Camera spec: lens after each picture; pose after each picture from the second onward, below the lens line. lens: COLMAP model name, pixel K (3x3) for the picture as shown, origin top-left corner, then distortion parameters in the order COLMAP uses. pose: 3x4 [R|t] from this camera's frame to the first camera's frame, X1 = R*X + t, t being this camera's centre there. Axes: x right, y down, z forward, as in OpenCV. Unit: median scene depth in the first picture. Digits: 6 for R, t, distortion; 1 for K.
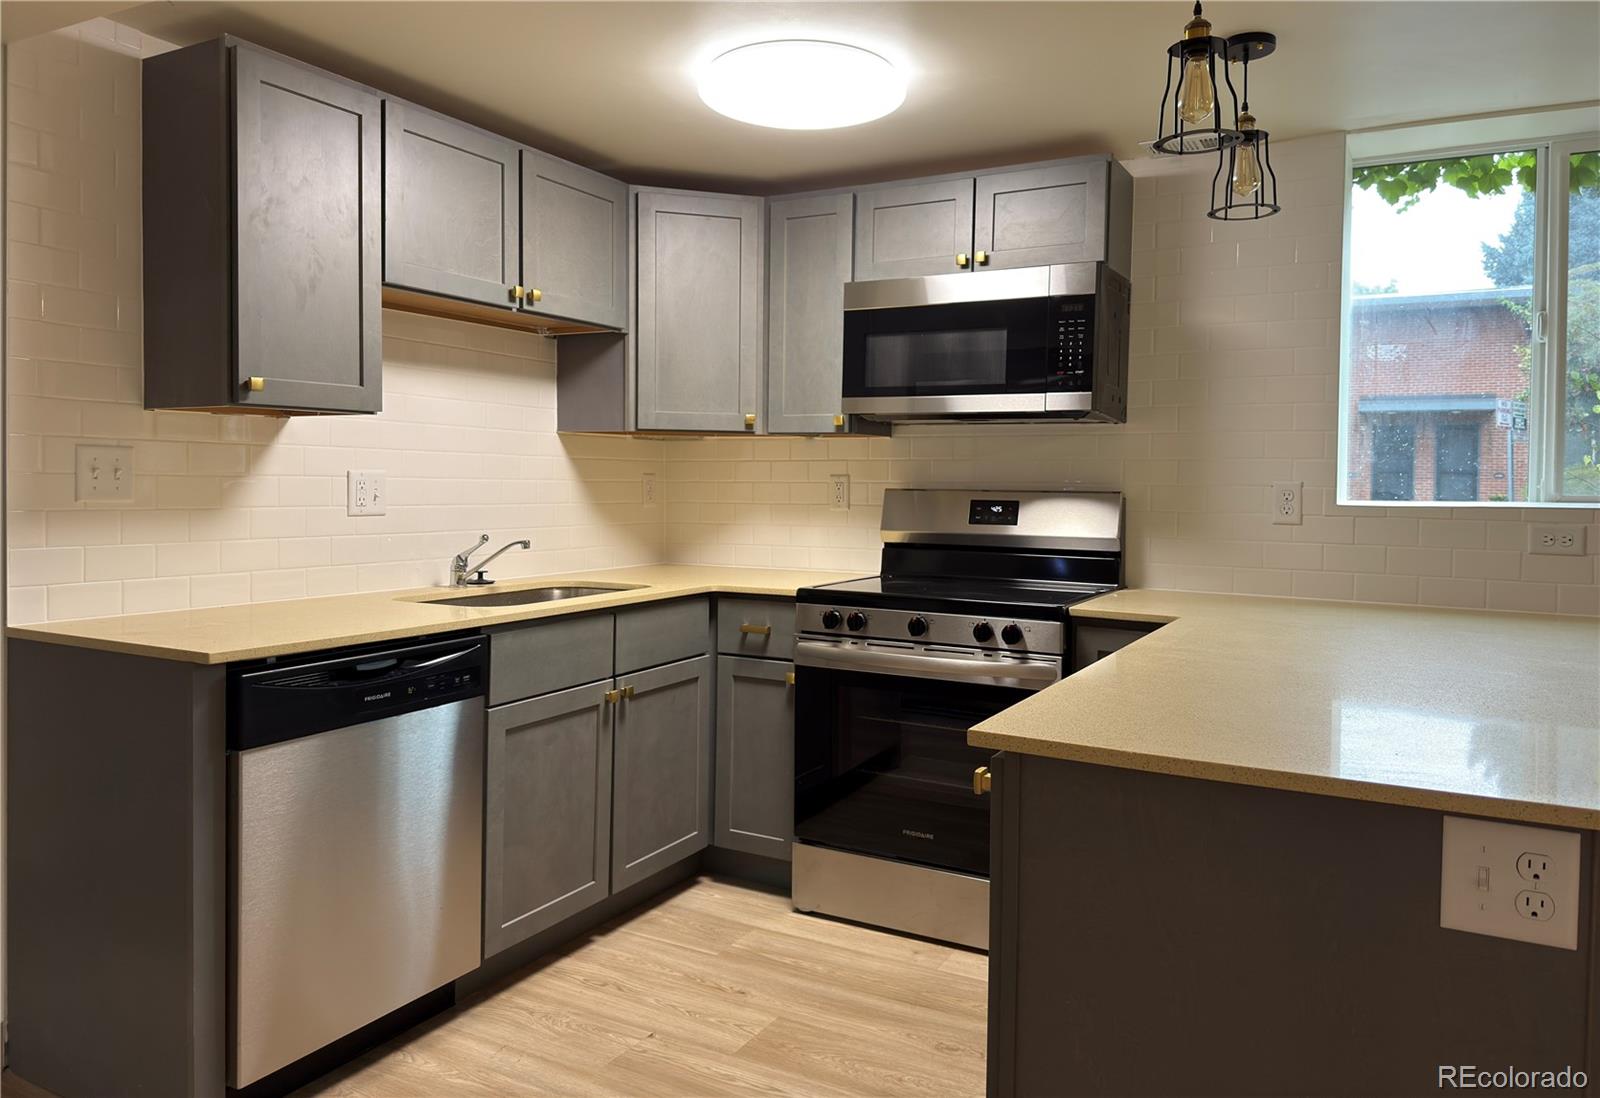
lens RADIAL K [[1131.6, 0, 799.0], [0, 1131.6, 500.1], [0, 0, 1]] dist [0.045144, -0.000268]
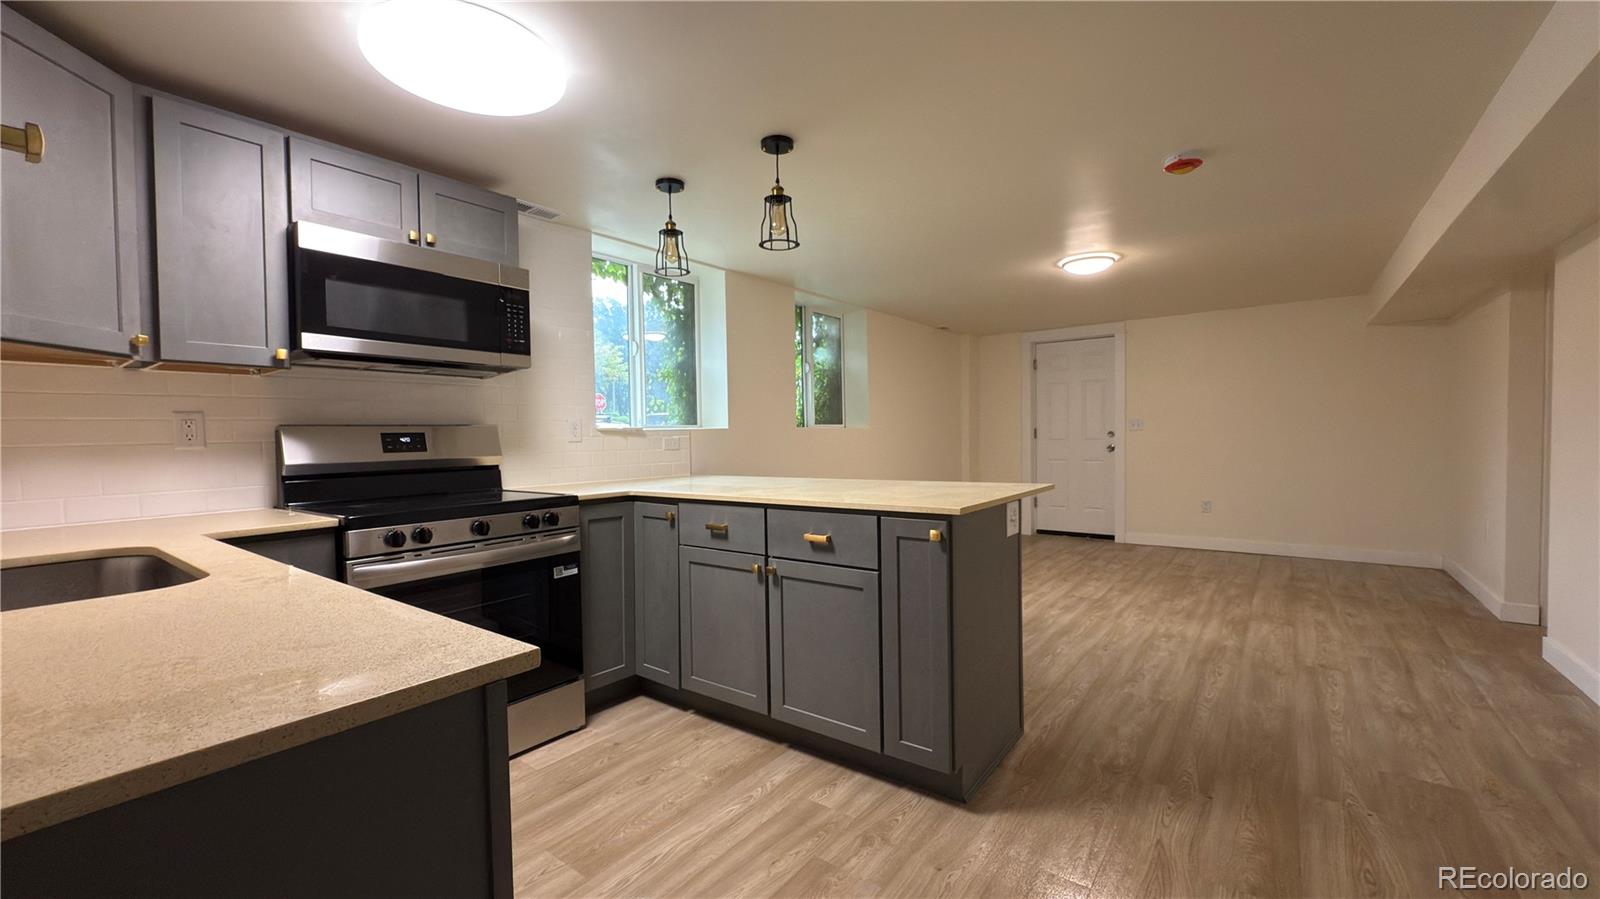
lens RADIAL K [[639.9, 0, 812.6], [0, 639.9, 449.2], [0, 0, 1]] dist [0.008287, 0.000935]
pose [[0.143986, -0.036621, 0.988902, -0.517448], [0.040987, 0.998678, 0.031015, 0.016703], [-0.988731, 0.036066, 0.145297, 0.498232]]
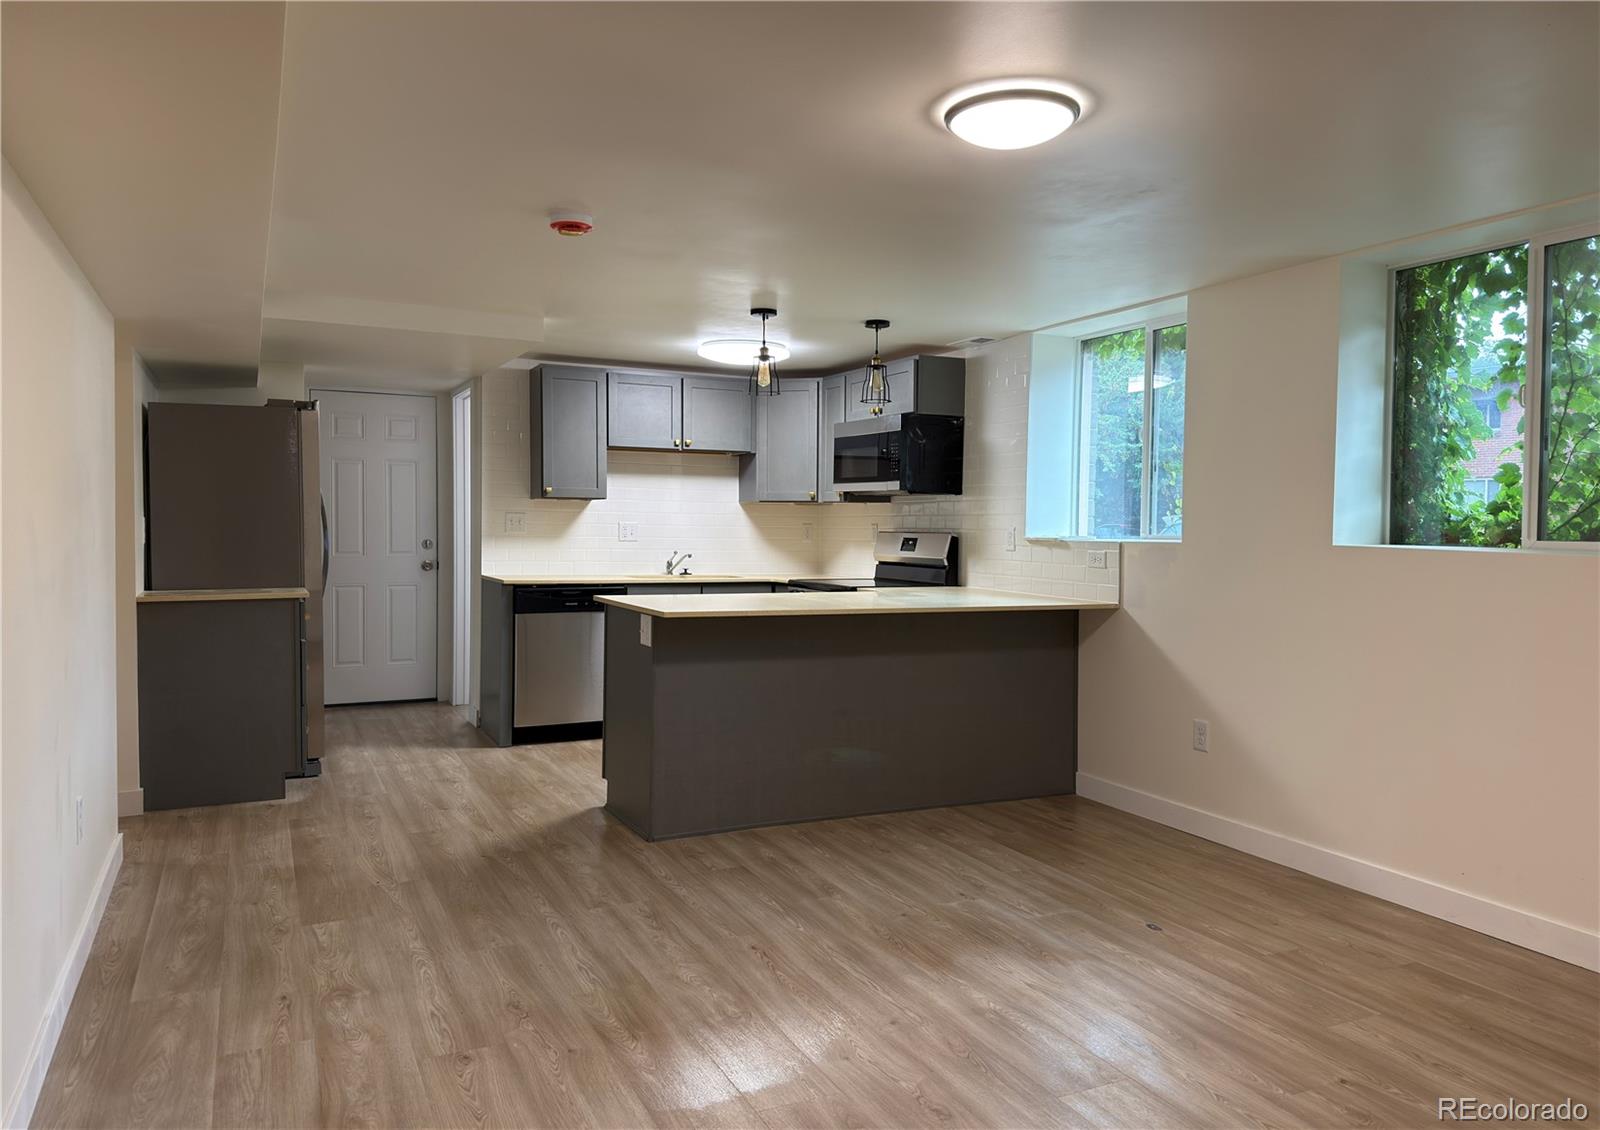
lens RADIAL K [[1143.5, 0, 805.4], [0, 1143.5, 564.5], [0, 0, 1]] dist [0.053115, -0.015146]
pose [[0.808459, 0.020551, -0.588194, 1.252481], [-0.014315, 0.999781, 0.015256, 0.019986], [0.588378, -0.003914, 0.808576, -0.659958]]
